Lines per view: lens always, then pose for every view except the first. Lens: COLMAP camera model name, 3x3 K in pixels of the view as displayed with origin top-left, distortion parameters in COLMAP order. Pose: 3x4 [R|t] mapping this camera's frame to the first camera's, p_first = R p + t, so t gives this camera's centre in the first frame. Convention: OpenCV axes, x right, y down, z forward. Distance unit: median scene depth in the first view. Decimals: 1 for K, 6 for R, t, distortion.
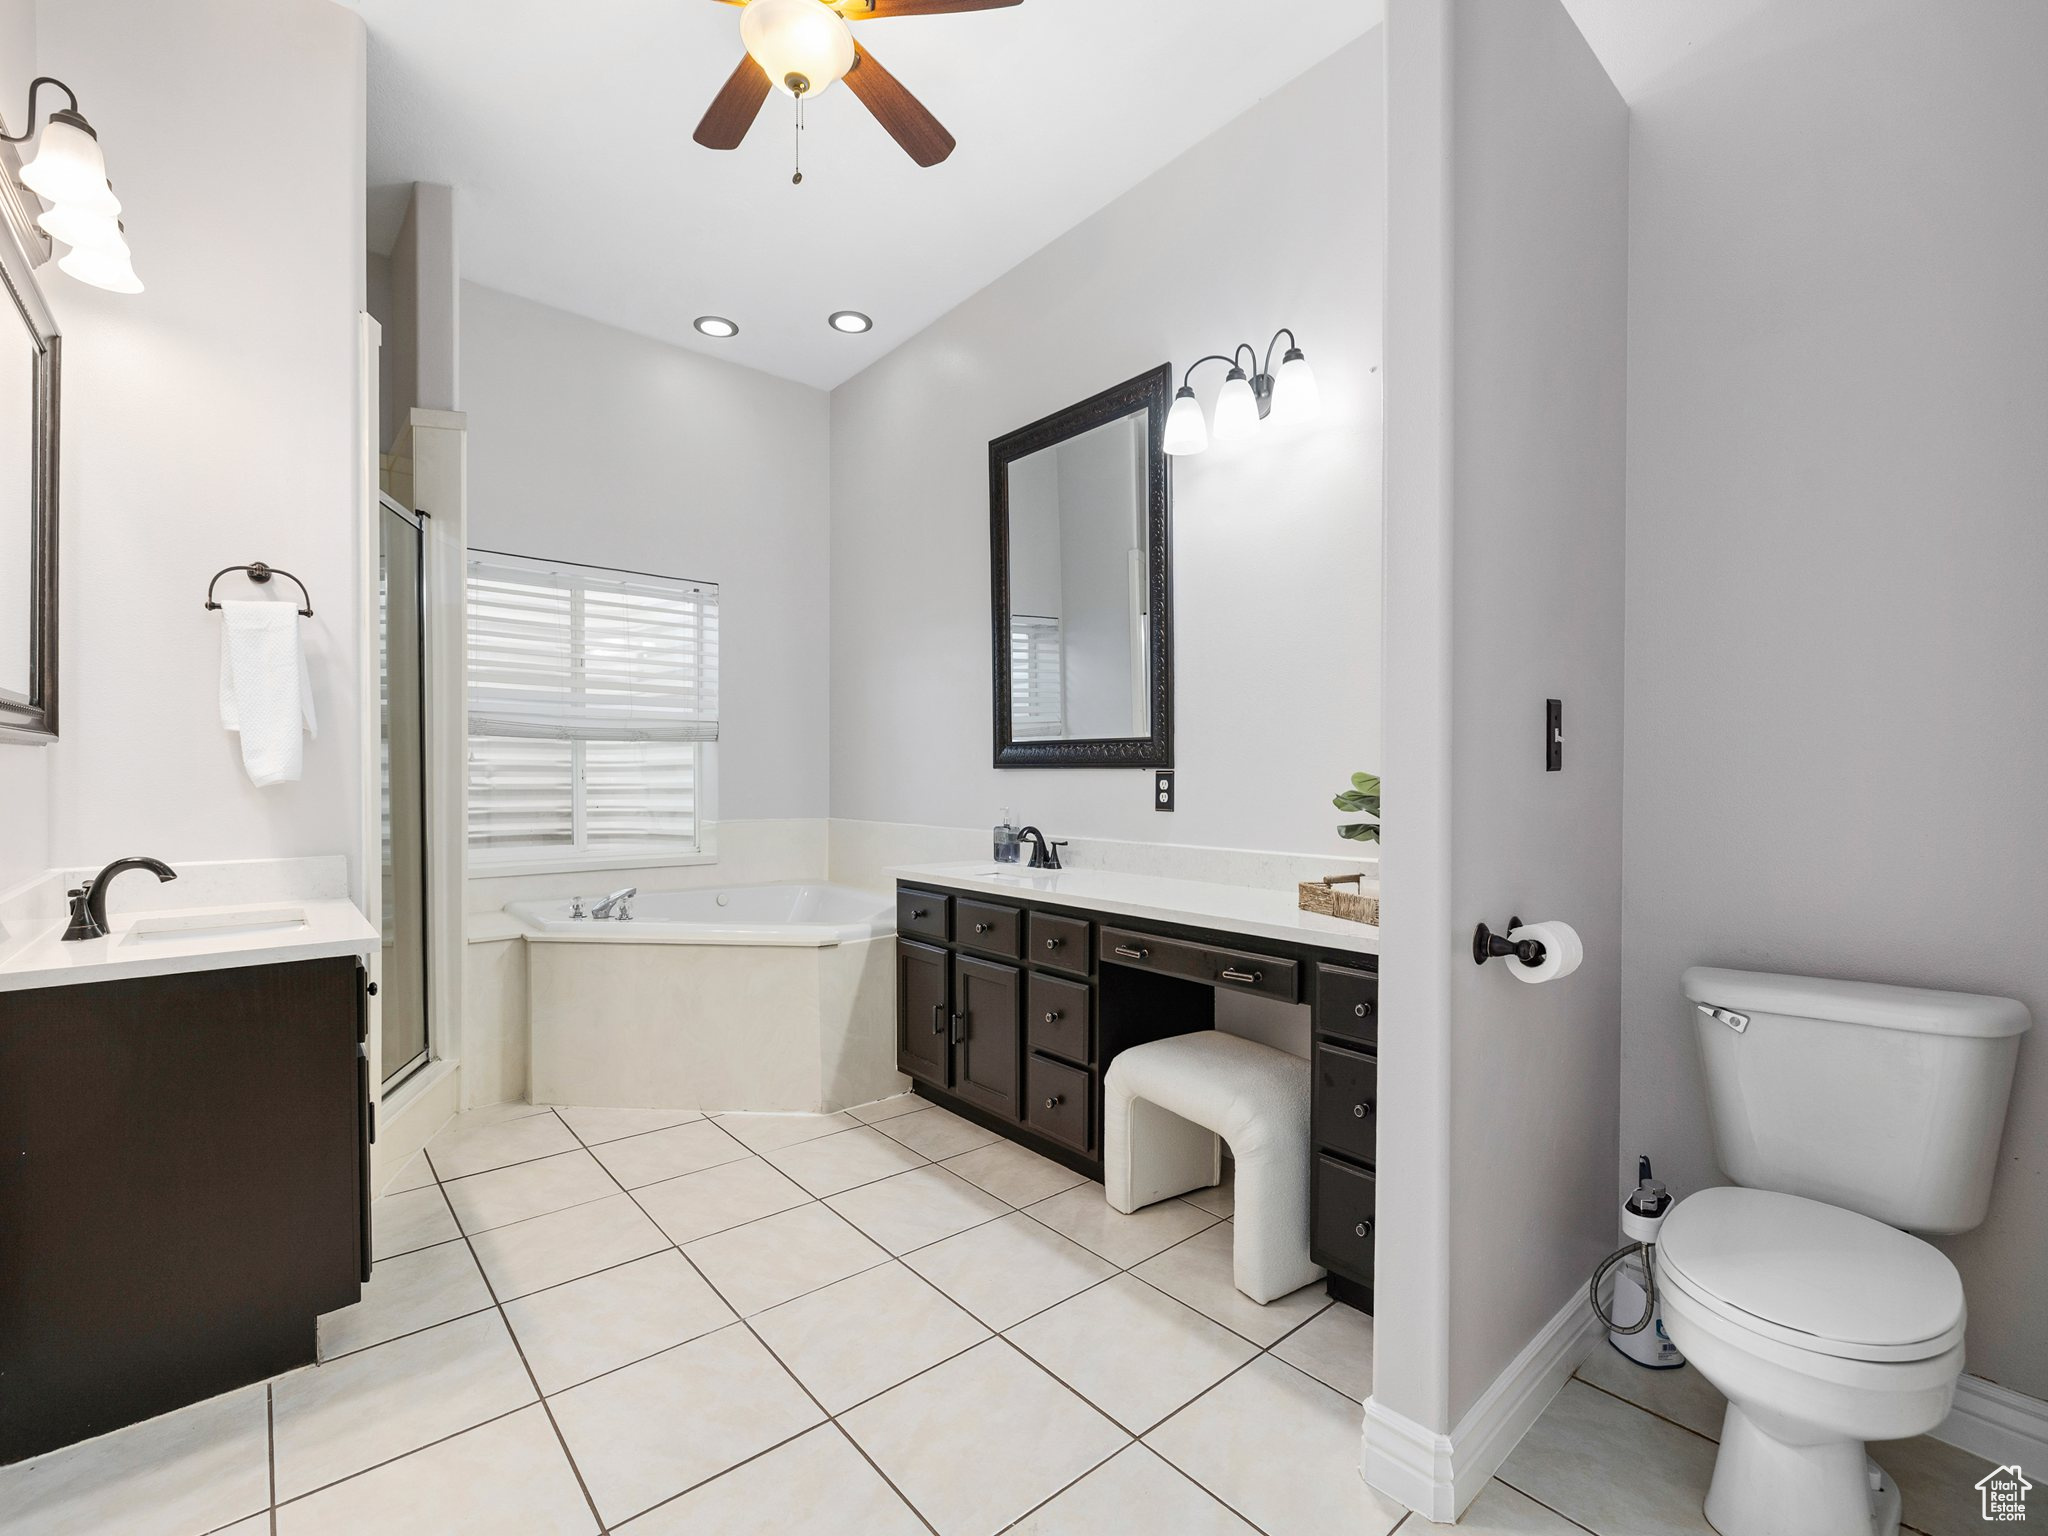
lens RADIAL K [[899.1, 0, 1008.2], [0, 899.1, 774.6], [0, 0, 1]] dist [0.003826, -0.000834]
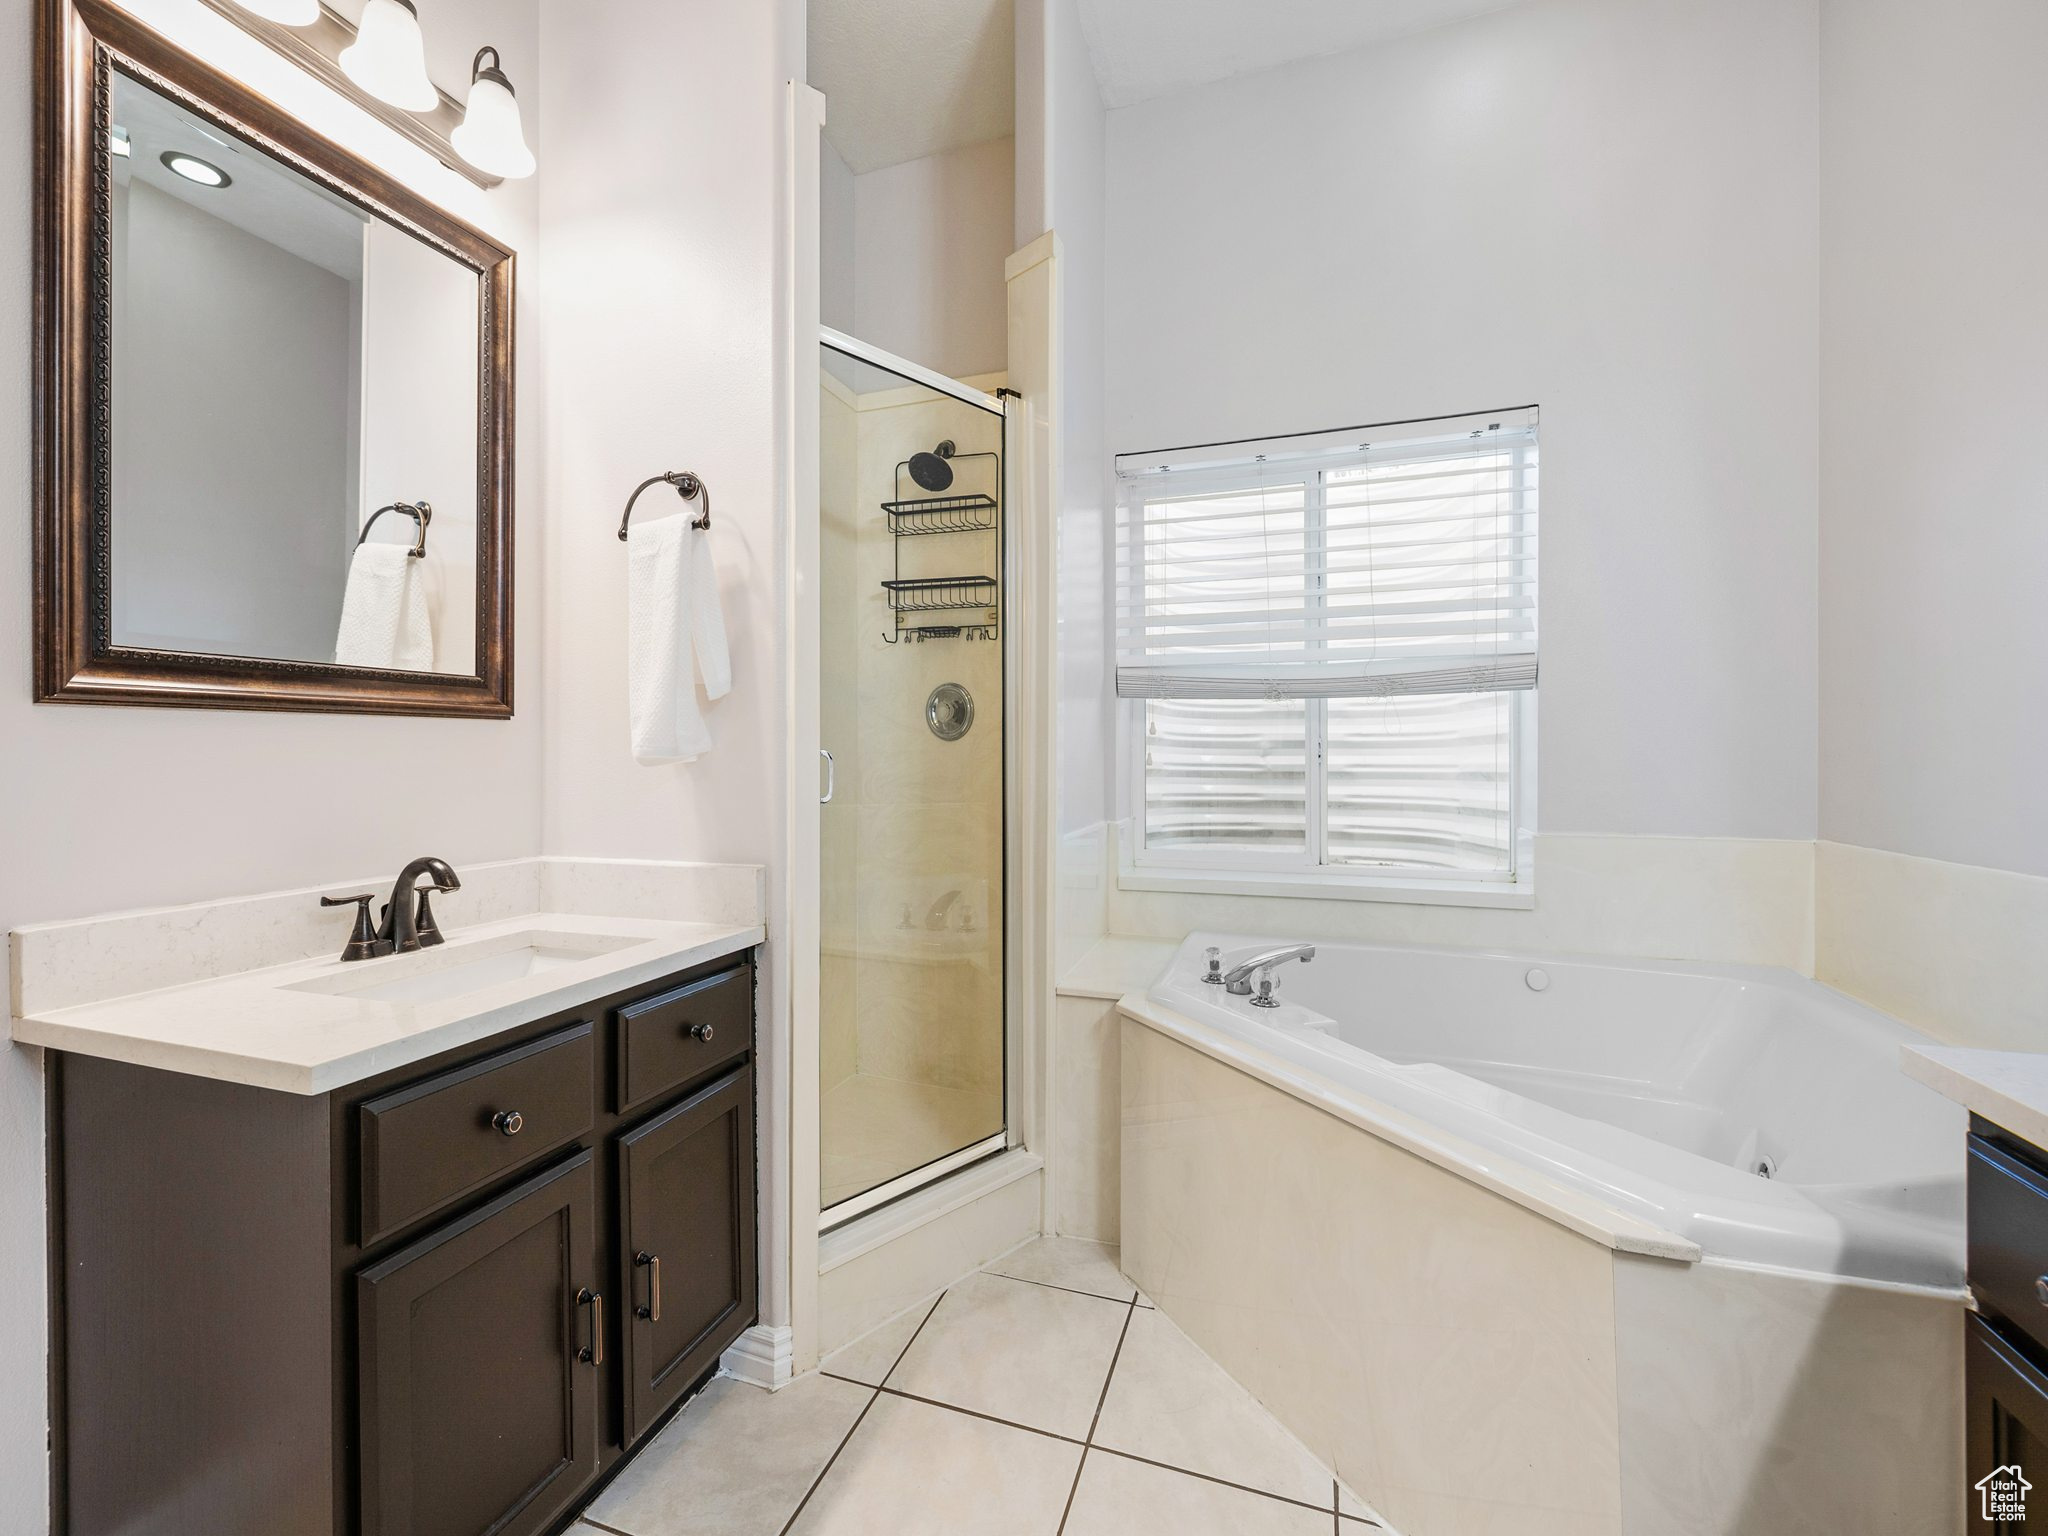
lens RADIAL K [[867.6, 0, 1008.9], [0, 867.6, 761.0], [0, 0, 1]] dist [0.000930, 0.000553]
pose [[0.513226, -0.001120, -0.858253, -0.042800], [0.006368, 0.999977, 0.002504, 0.006118], [0.858230, -0.006750, 0.513221, 0.590200]]
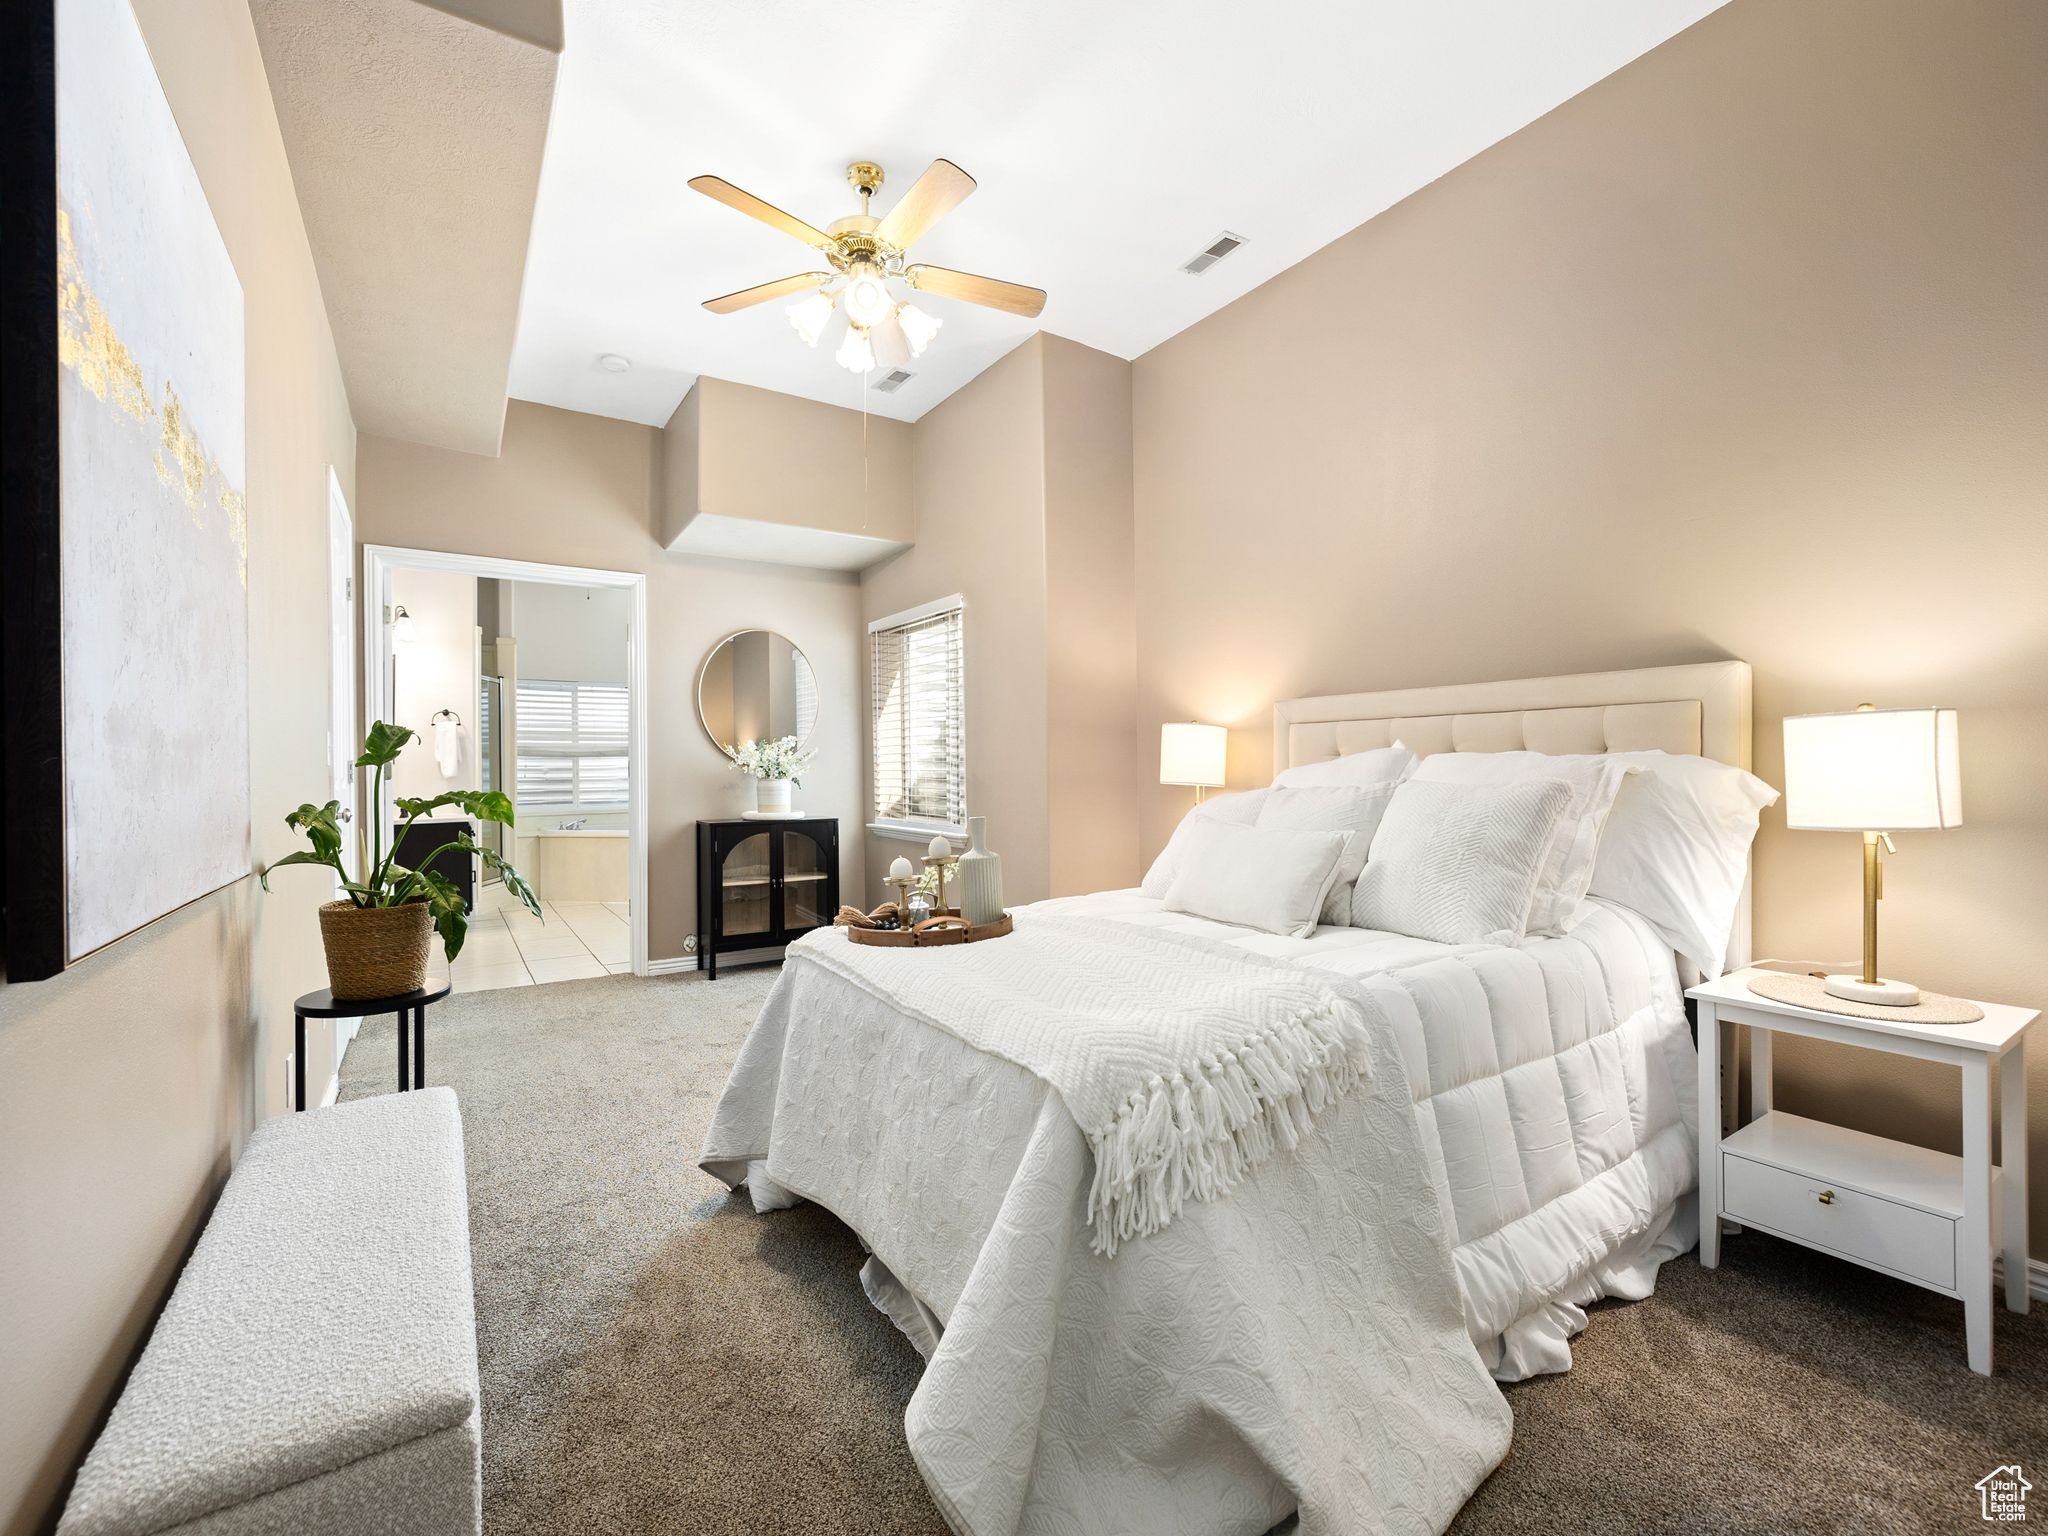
lens RADIAL K [[867.6, 0, 1008.9], [0, 867.6, 761.0], [0, 0, 1]] dist [0.000930, 0.000553]
pose [[0.993375, -0.009155, -0.114551, 1.077267], [0.008403, 0.999940, -0.007037, -0.005080], [0.114609, 0.006028, 0.993392, -1.308651]]
